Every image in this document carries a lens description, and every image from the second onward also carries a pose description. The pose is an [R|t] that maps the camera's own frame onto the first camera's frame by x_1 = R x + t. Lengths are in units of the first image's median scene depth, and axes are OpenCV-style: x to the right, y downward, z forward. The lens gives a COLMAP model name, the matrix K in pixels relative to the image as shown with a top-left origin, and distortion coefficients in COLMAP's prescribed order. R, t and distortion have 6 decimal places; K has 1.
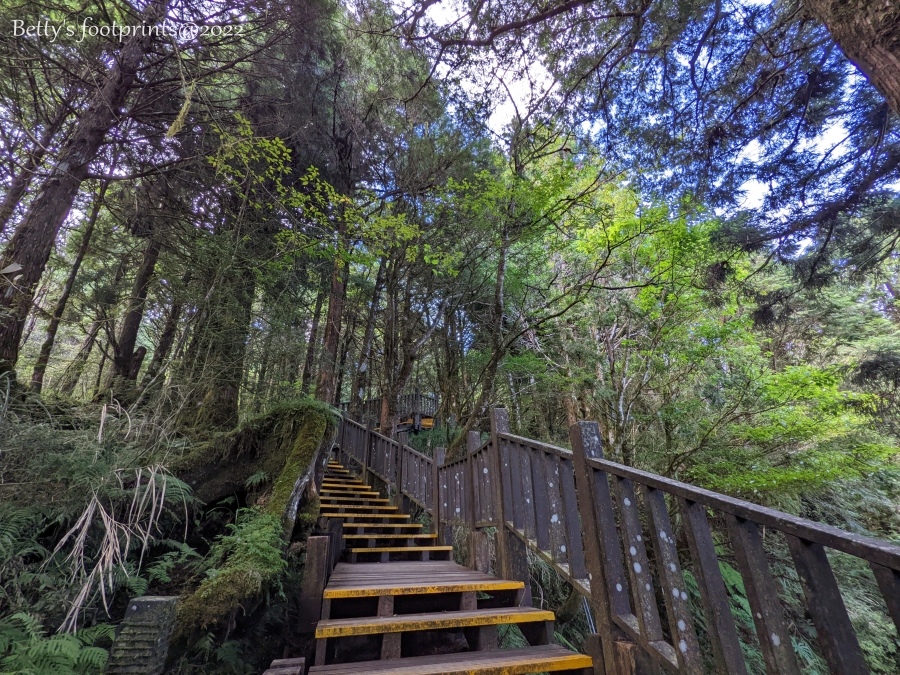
lens RADIAL K [[423.0, 0, 450.0], [0, 423.0, 337.5], [0, 0, 1]] dist [0.001784, 0.000483]
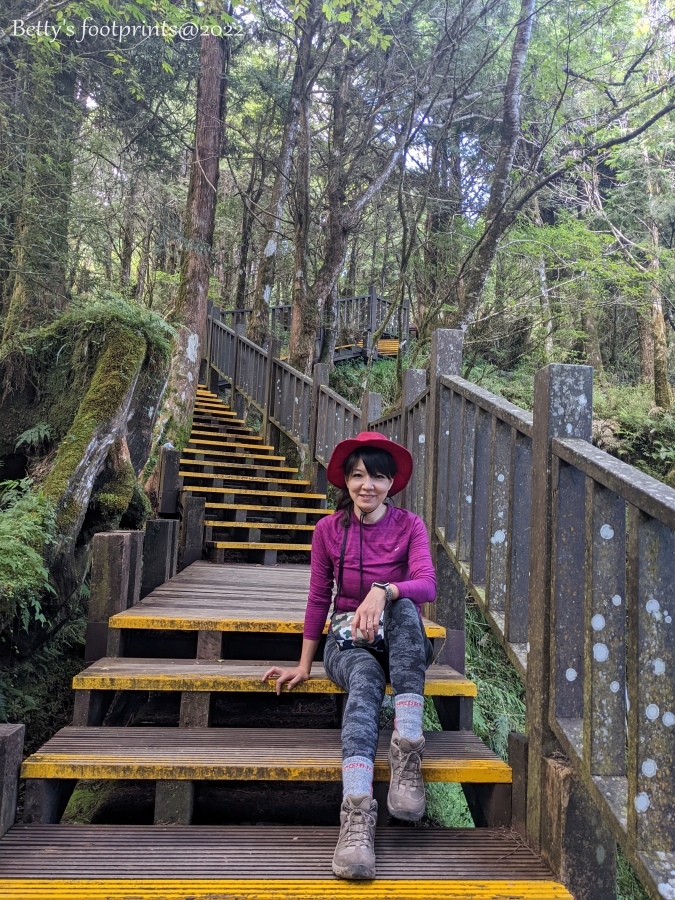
lens RADIAL K [[696.4, 0, 337.5], [0, 696.4, 450.0], [0, 0, 1]] dist [0.056819, -0.095047]
pose [[0.986609, 0.049576, -0.155385, 0.129589], [0.006739, 0.939482, 0.342531, 0.010671], [0.162963, -0.338992, 0.926568, 0.127289]]
